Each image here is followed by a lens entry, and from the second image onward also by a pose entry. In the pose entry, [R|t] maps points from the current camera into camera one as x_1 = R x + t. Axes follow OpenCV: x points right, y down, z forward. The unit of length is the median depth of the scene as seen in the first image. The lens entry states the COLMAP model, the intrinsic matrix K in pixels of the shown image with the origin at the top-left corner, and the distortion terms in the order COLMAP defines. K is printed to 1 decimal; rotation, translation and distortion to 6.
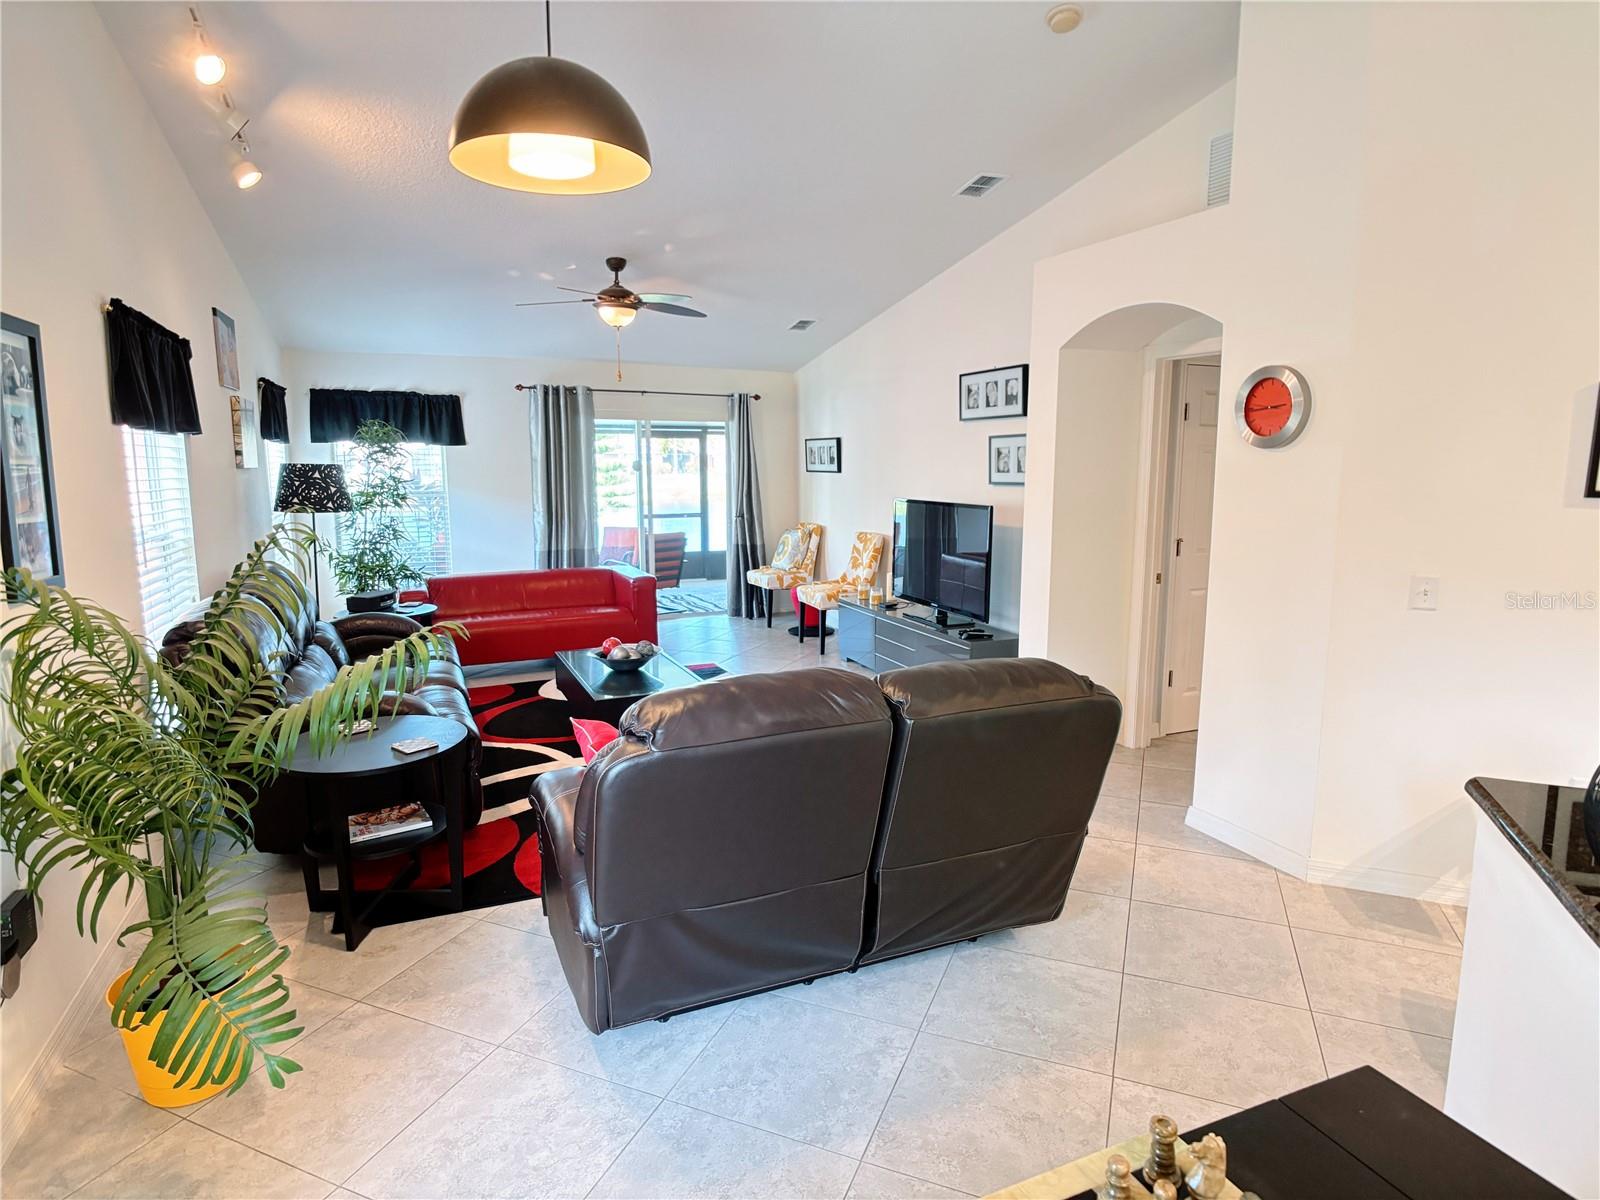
lens RADIAL K [[904.7, 0, 801.4], [0, 904.7, 599.6], [0, 0, 1]] dist [-0.025033, 0.002412]
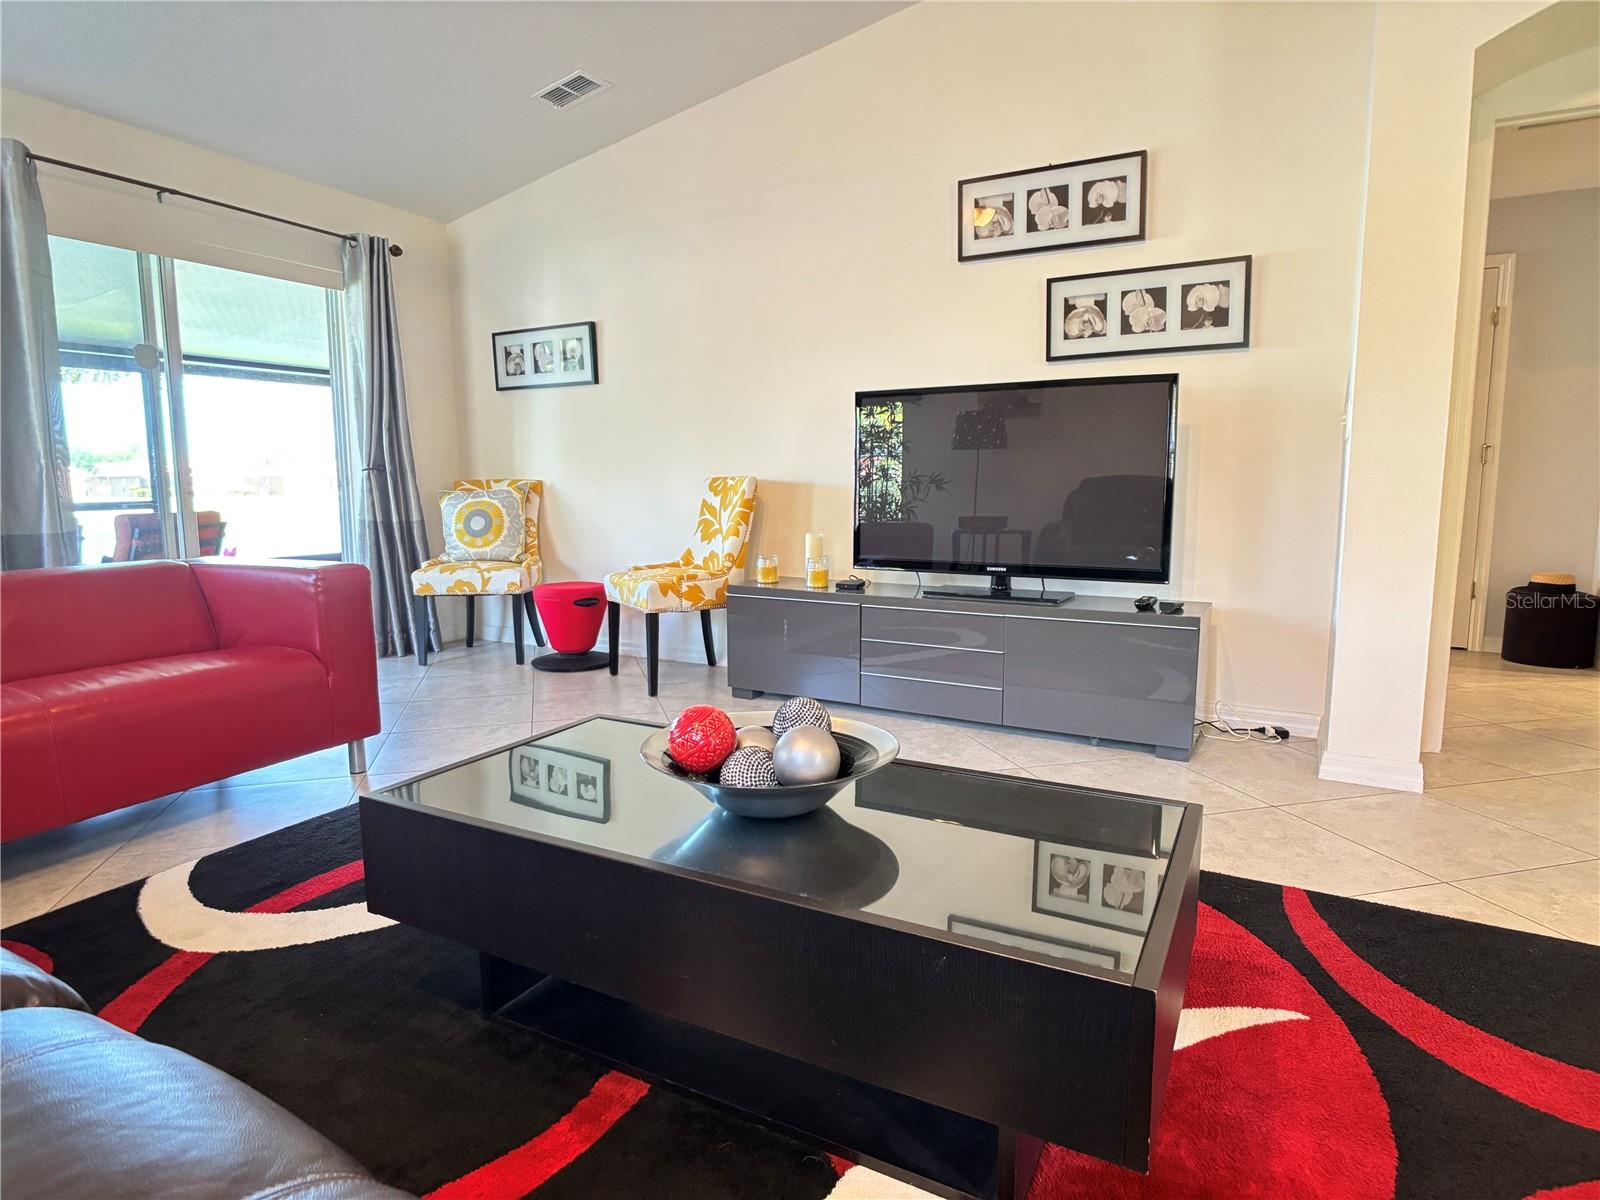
lens RADIAL K [[904.7, 0, 788.1], [0, 904.7, 602.3], [0, 0, 1]] dist [-0.025033, 0.002412]
pose [[0.795169, -0.080632, 0.601004, -0.207738], [0.095848, 0.995373, 0.006728, 0.006014], [-0.598766, 0.052255, 0.799218, 0.447438]]
